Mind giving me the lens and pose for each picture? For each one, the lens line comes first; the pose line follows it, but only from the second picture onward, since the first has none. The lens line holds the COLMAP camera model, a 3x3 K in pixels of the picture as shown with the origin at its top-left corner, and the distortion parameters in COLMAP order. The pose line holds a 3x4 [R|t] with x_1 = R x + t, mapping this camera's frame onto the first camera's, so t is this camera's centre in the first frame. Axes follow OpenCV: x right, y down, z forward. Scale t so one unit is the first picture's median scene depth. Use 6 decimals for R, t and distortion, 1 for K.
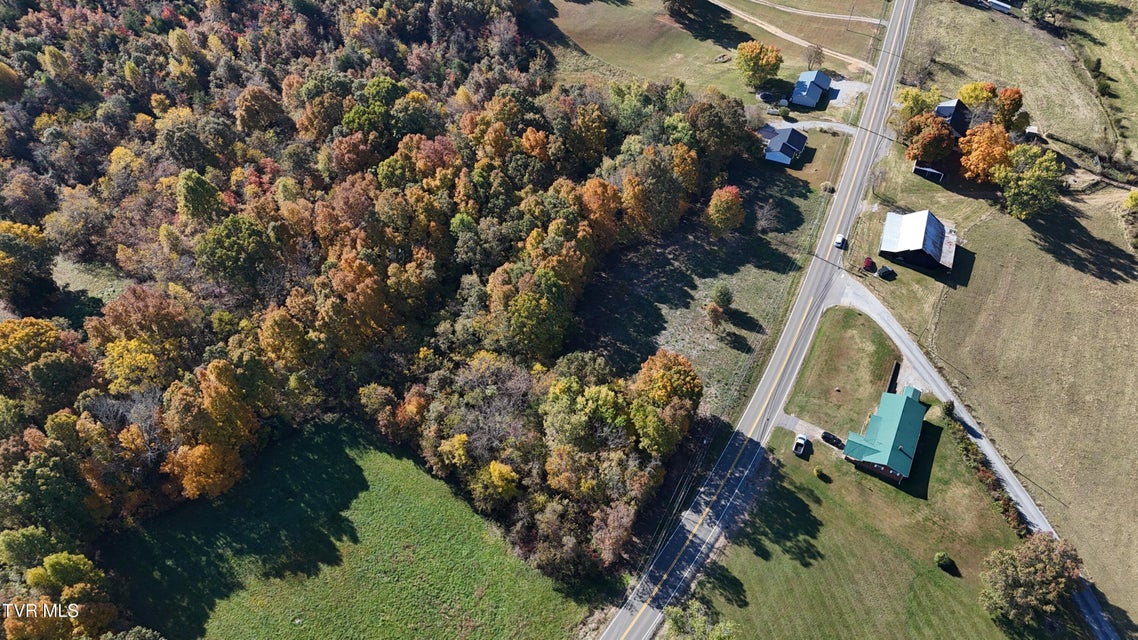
lens RADIAL K [[835.0, 0, 574.1], [0, 835.0, 319.9], [0, 0, 1]] dist [0.073393, -0.067330]
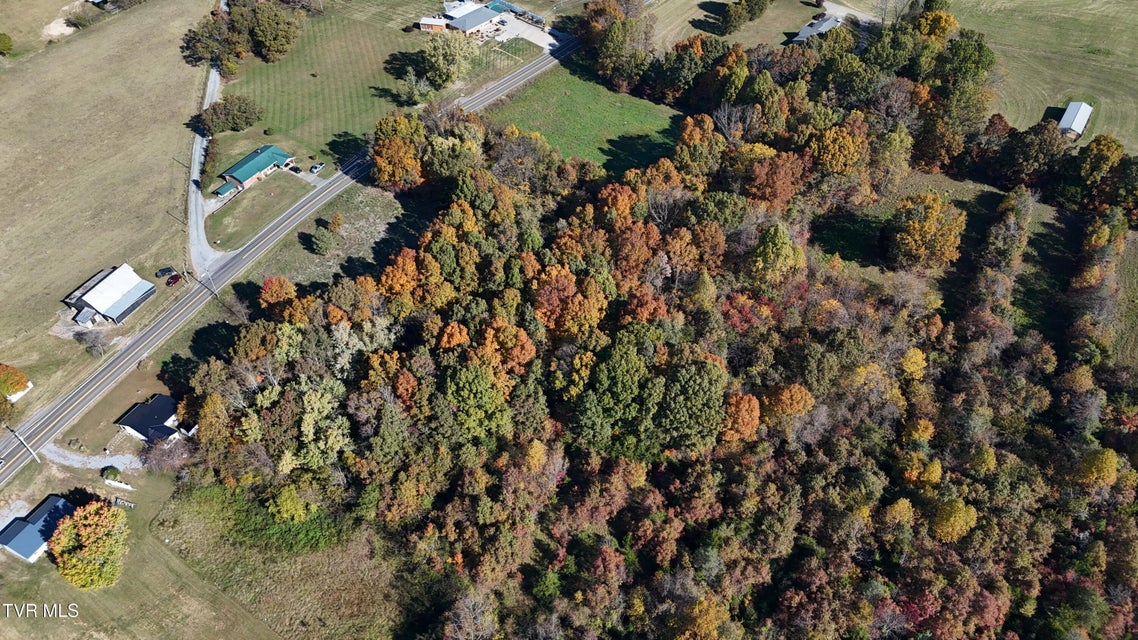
lens RADIAL K [[835.0, 0, 574.1], [0, 835.0, 319.9], [0, 0, 1]] dist [0.073393, -0.067330]
pose [[-0.998791, -0.028227, 0.040236, -0.238512], [0.042699, -0.092903, 0.994759, -1.232872], [-0.024341, 0.995275, 0.093996, 0.995682]]
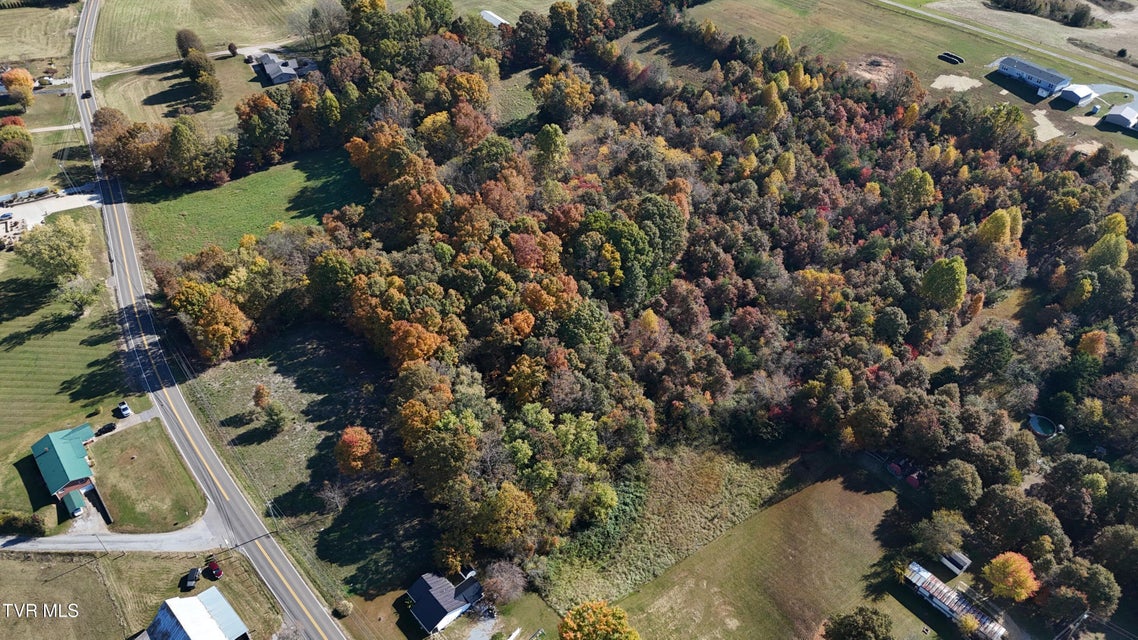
lens RADIAL K [[835.0, 0, 574.1], [0, 835.0, 319.9], [0, 0, 1]] dist [0.073393, -0.067330]
pose [[-0.415709, 0.608299, -0.676135, 0.667767], [-0.690547, 0.272700, 0.669910, -1.034665], [0.591888, 0.745391, 0.306695, 0.810344]]
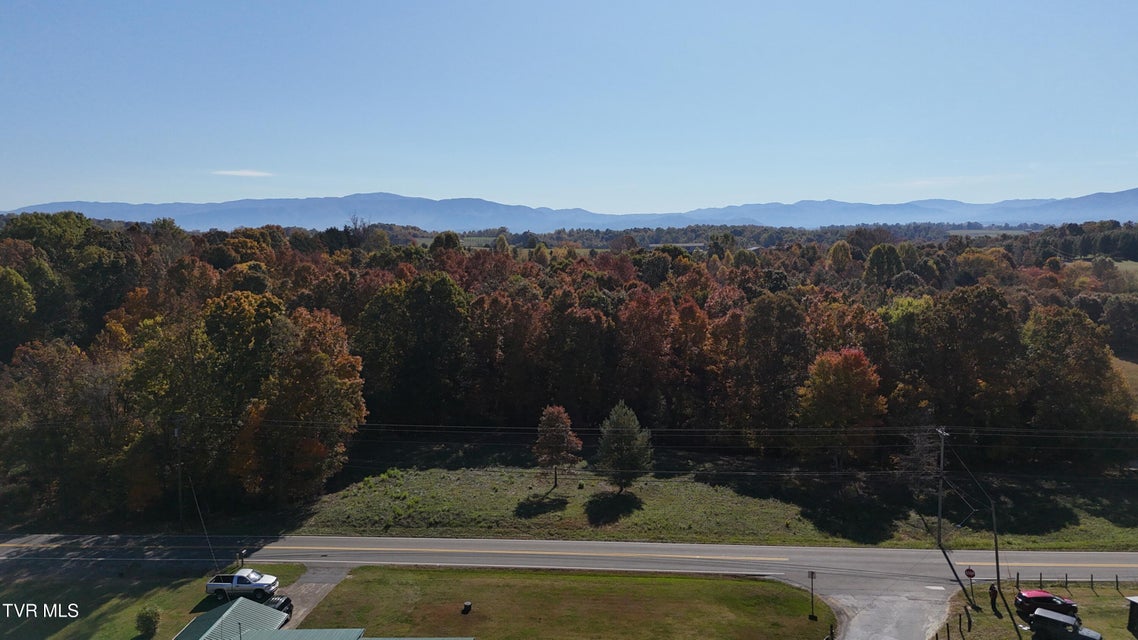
lens RADIAL K [[835.0, 0, 574.1], [0, 835.0, 319.9], [0, 0, 1]] dist [0.073393, -0.067330]
pose [[0.422992, 0.101330, -0.900450, 0.571005], [-0.692205, 0.677409, -0.248937, 0.056634], [0.584748, 0.728594, 0.356680, 0.773741]]
